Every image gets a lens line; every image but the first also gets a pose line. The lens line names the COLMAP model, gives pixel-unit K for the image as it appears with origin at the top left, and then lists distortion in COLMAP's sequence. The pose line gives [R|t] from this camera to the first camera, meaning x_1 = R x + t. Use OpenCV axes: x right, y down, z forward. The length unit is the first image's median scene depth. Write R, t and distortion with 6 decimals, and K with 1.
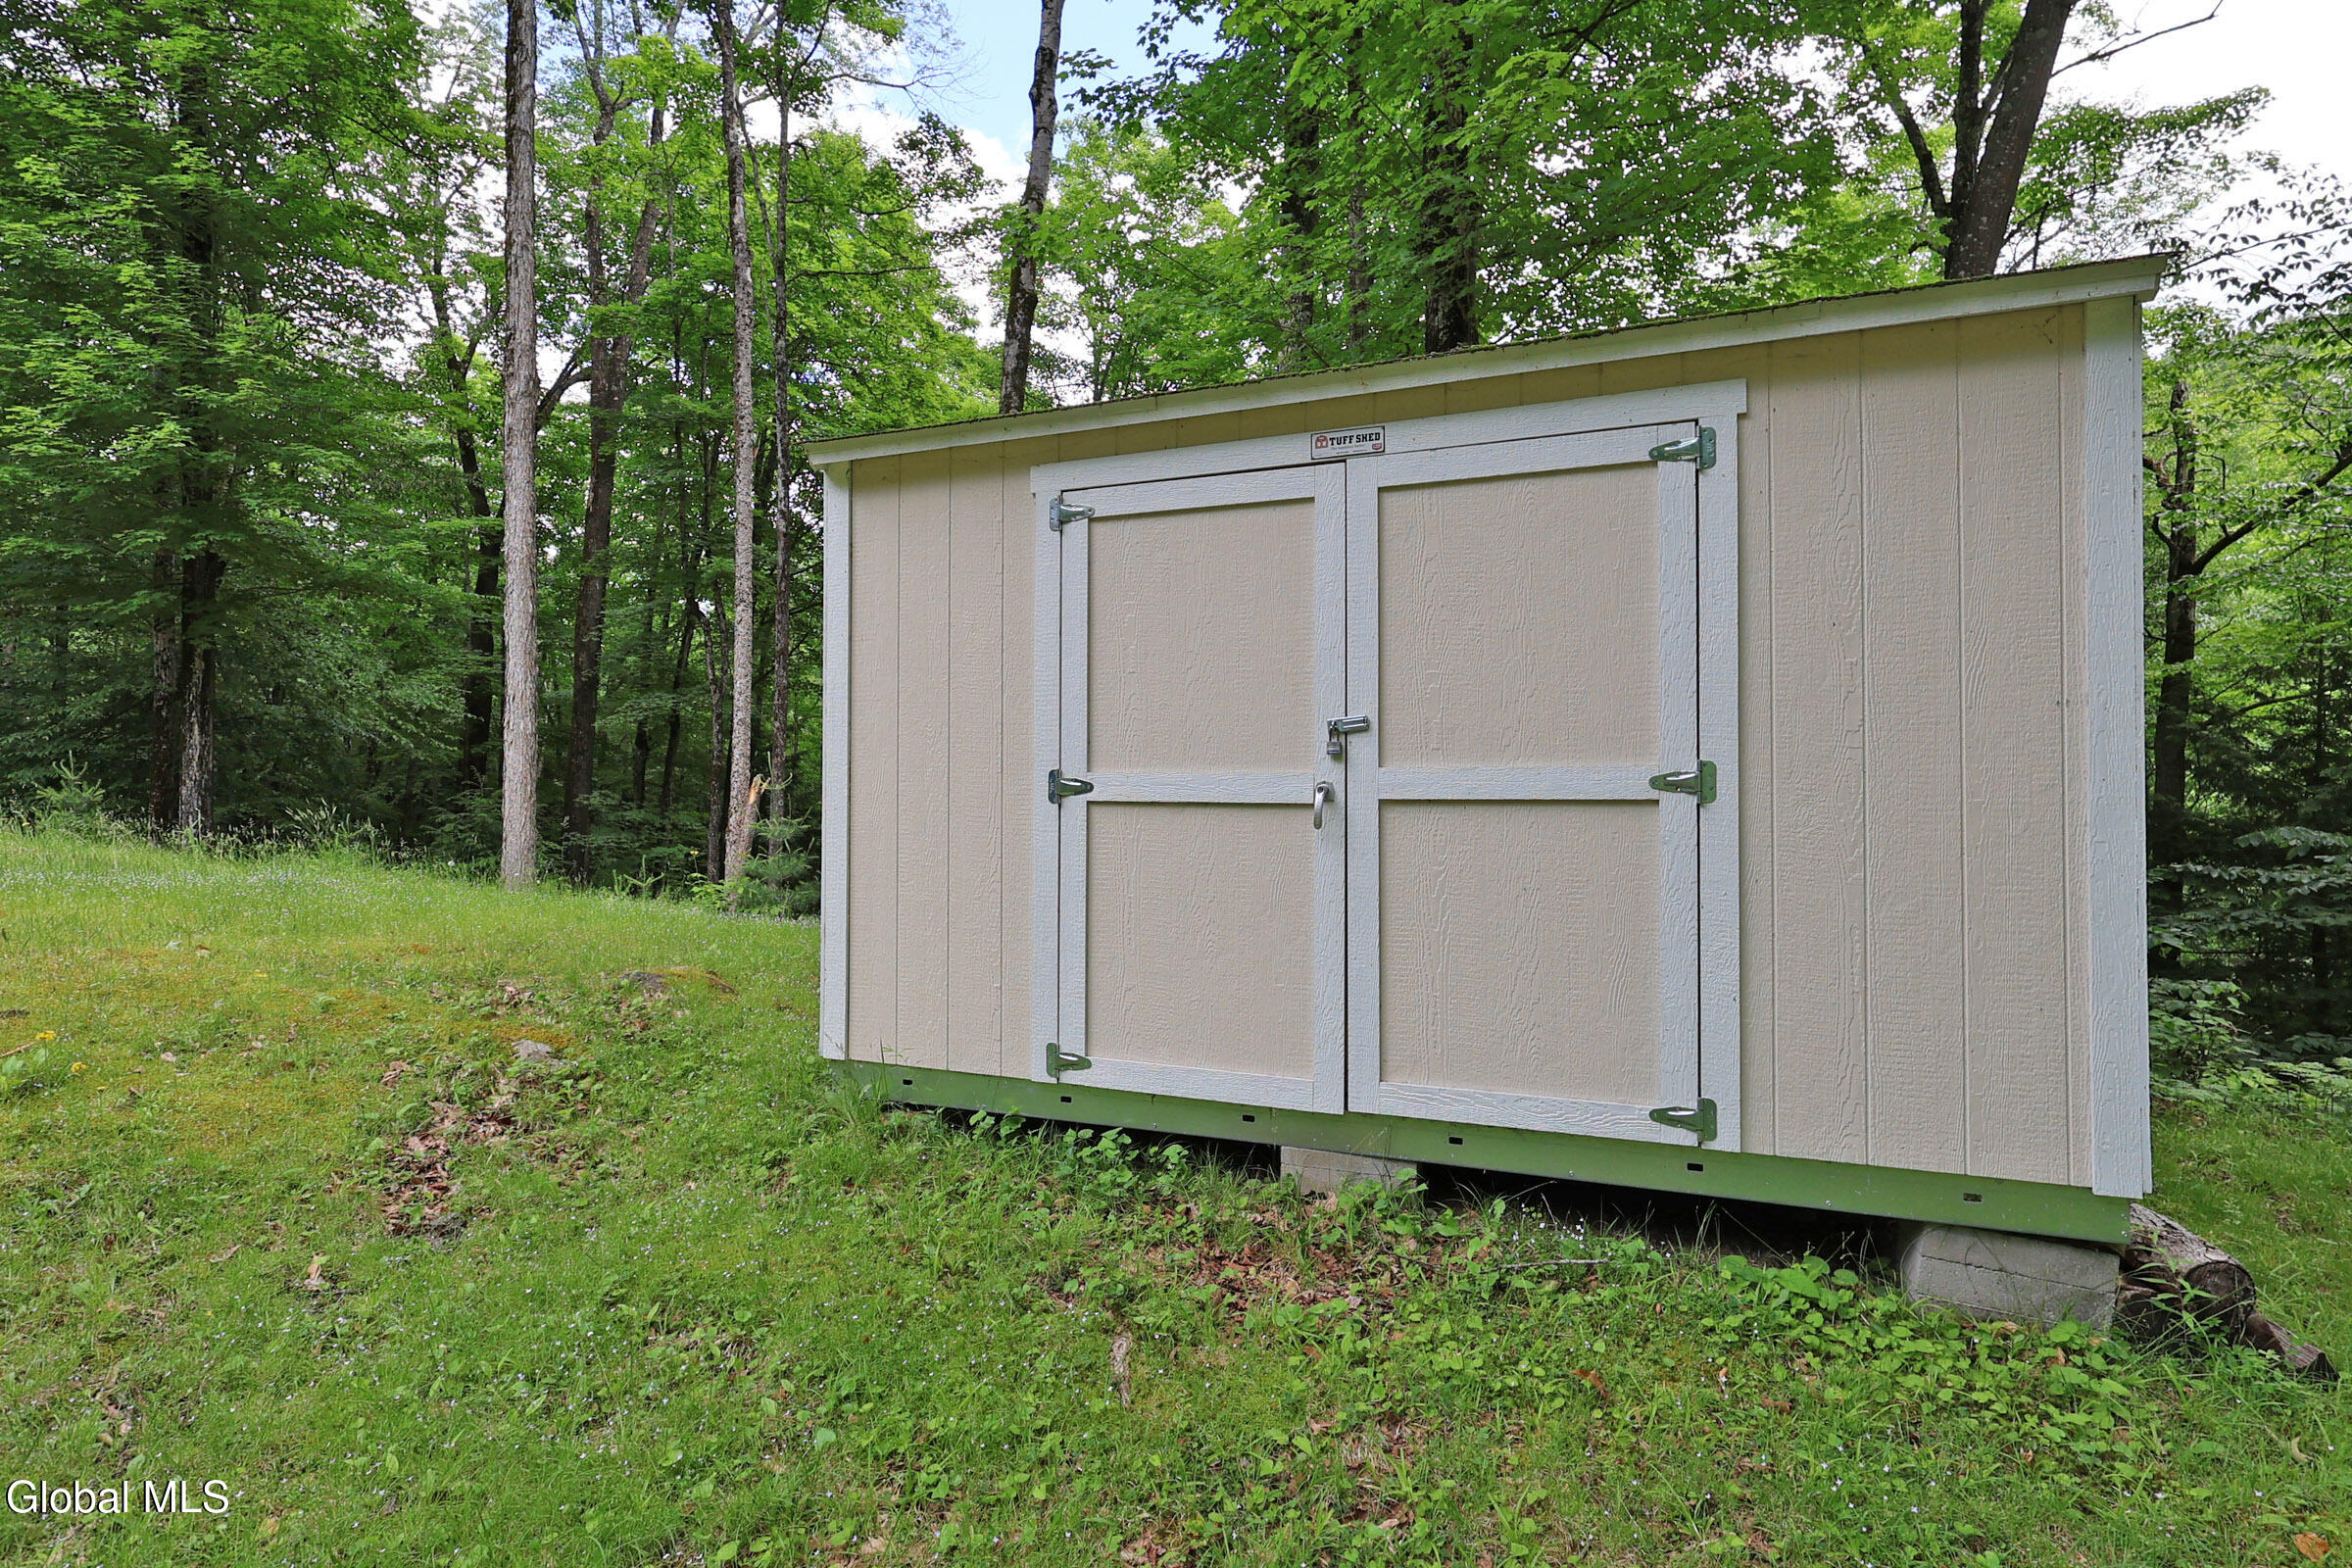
lens RADIAL K [[1076.1, 0, 1198.5], [0, 1076.1, 787.9], [0, 0, 1]] dist [-0.000635, -0.000228]
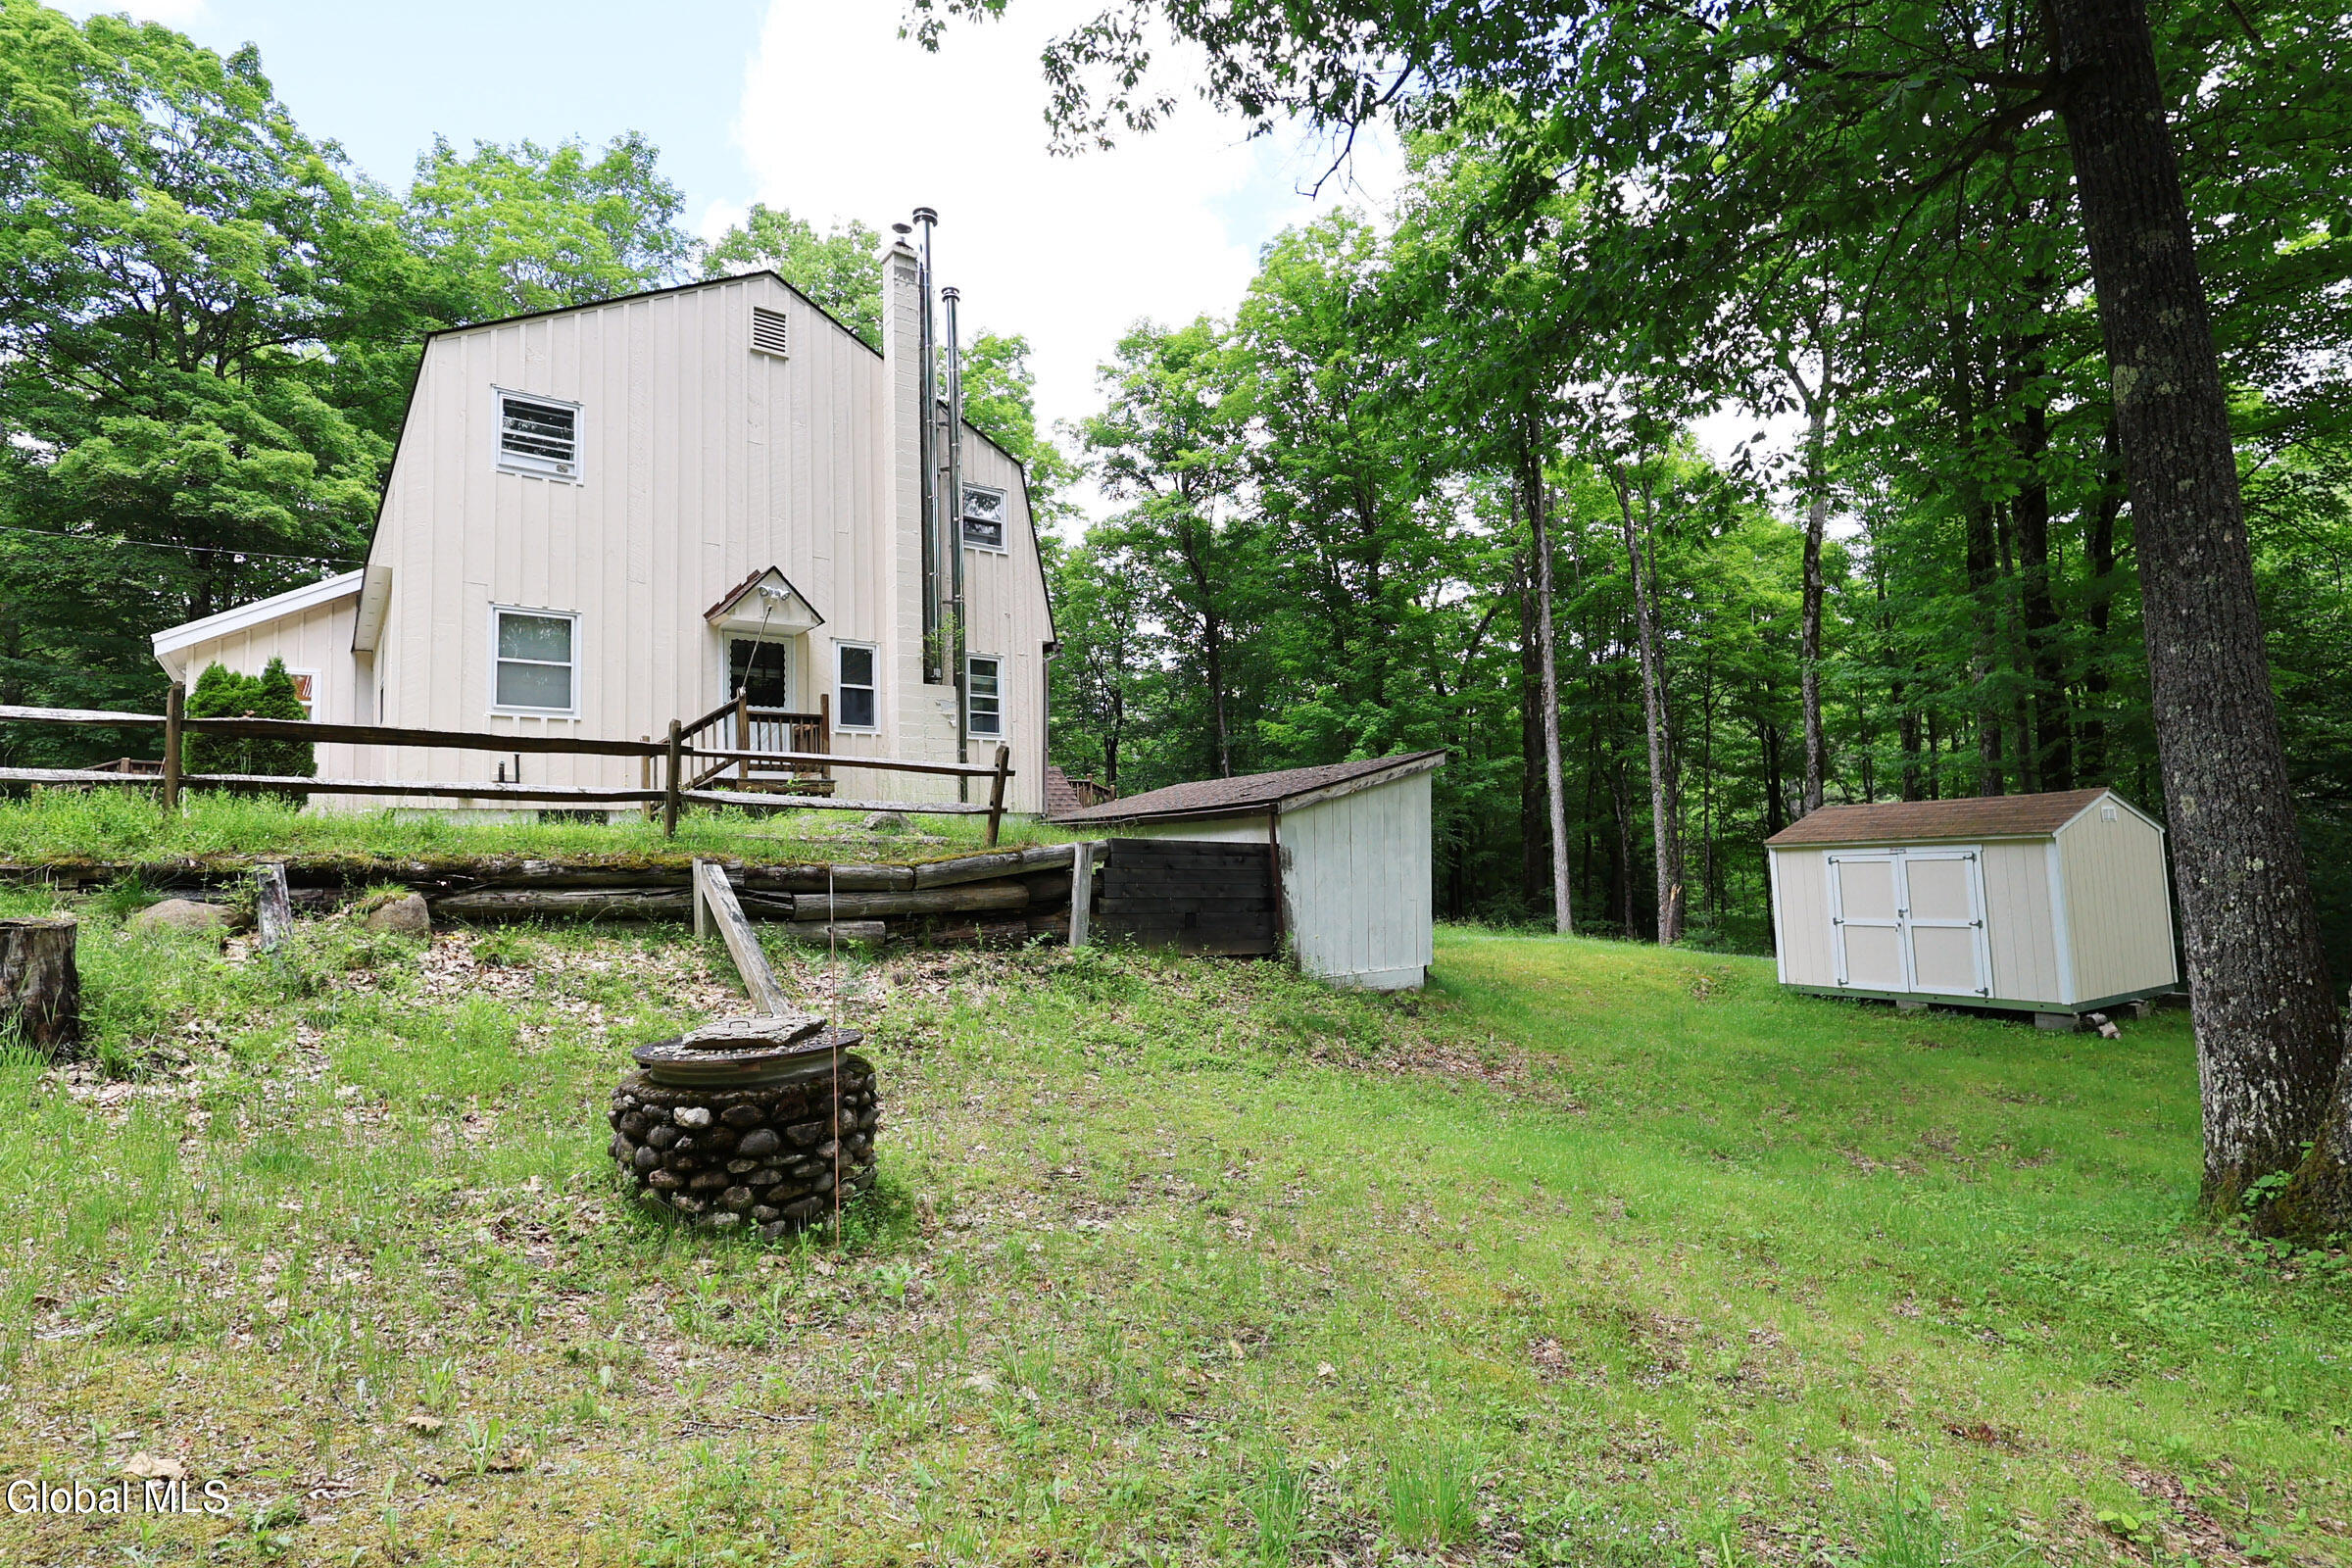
lens RADIAL K [[1076.1, 0, 1198.5], [0, 1076.1, 787.9], [0, 0, 1]] dist [-0.000635, -0.000228]
pose [[0.762950, -0.081338, -0.641319, 0.712206], [0.039652, 0.996073, -0.079159, -0.285818], [0.645240, 0.034964, 0.763180, -3.864870]]
